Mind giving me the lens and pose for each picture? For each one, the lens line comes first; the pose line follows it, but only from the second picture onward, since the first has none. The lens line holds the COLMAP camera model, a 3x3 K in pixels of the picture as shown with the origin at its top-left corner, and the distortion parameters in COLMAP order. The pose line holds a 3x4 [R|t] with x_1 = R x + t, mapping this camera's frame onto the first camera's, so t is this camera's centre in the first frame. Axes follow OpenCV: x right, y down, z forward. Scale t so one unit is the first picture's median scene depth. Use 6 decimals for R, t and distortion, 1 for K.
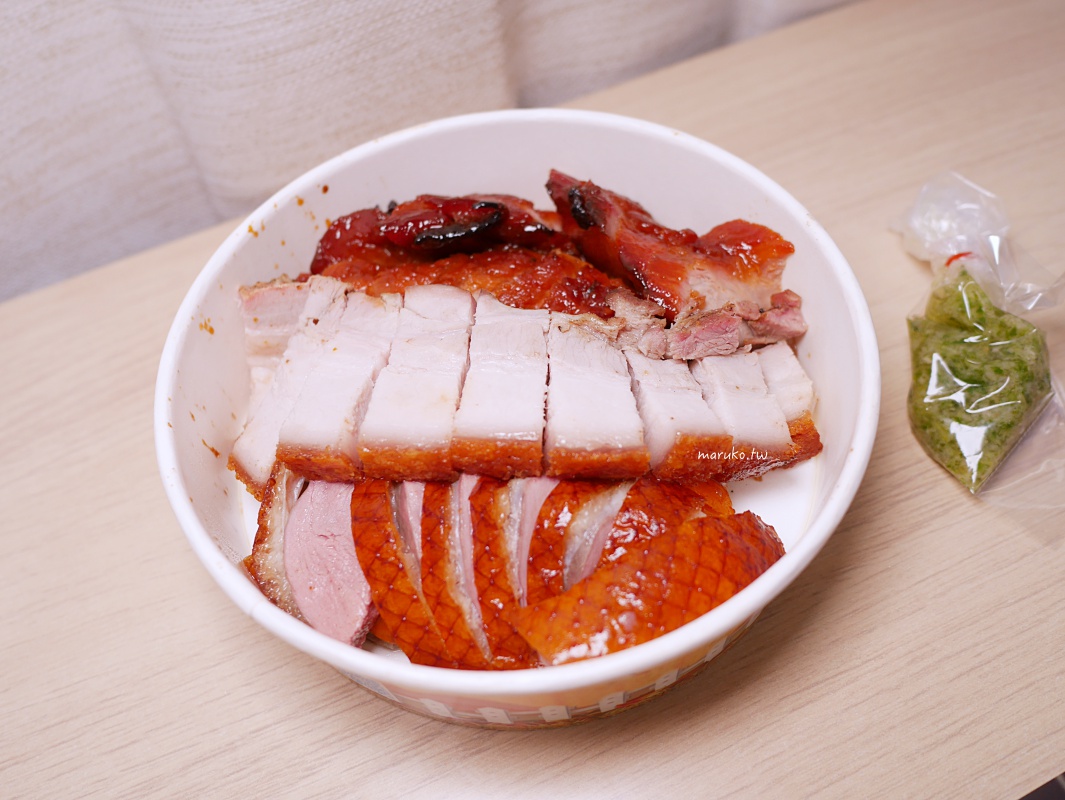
lens RADIAL K [[946.4, 0, 532.5], [0, 946.4, 400.0], [0, 0, 1]] dist [-0.003467, -0.001686]
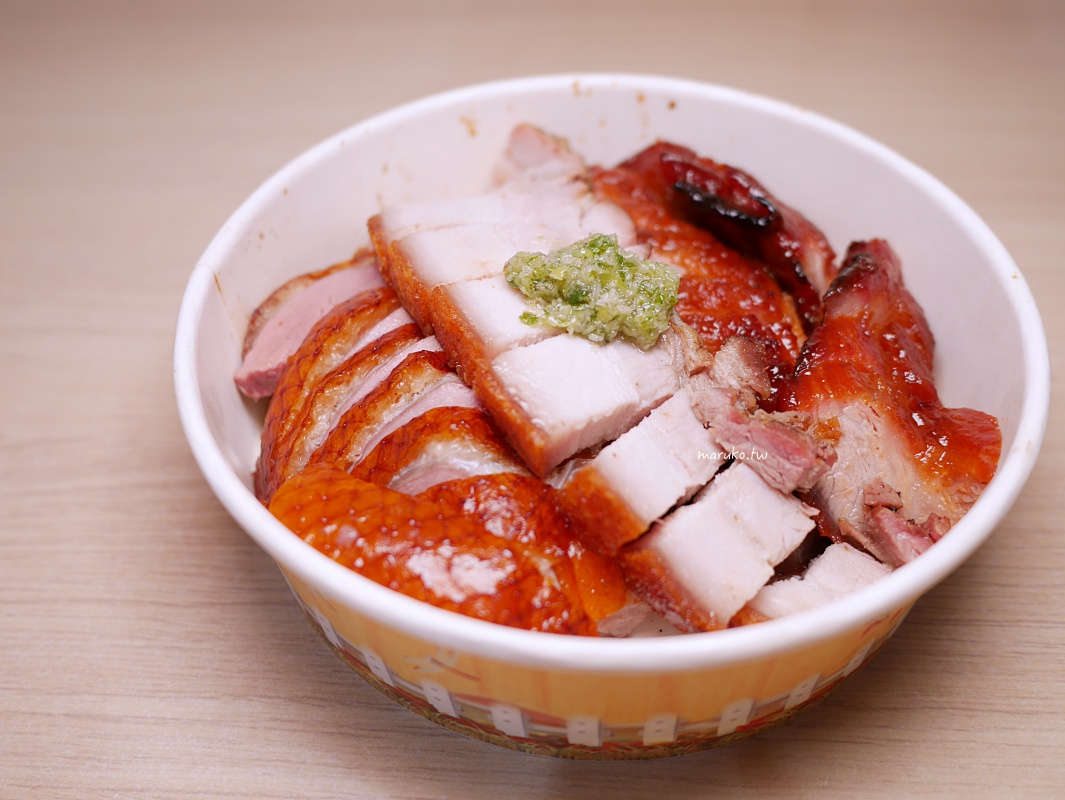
lens RADIAL K [[946.4, 0, 532.5], [0, 946.4, 400.0], [0, 0, 1]] dist [-0.003467, -0.001686]
pose [[0.527140, 0.645178, -0.553054, 0.475176], [-0.700659, 0.698246, 0.146727, -0.072956], [0.480833, 0.310157, 0.820124, 0.298330]]
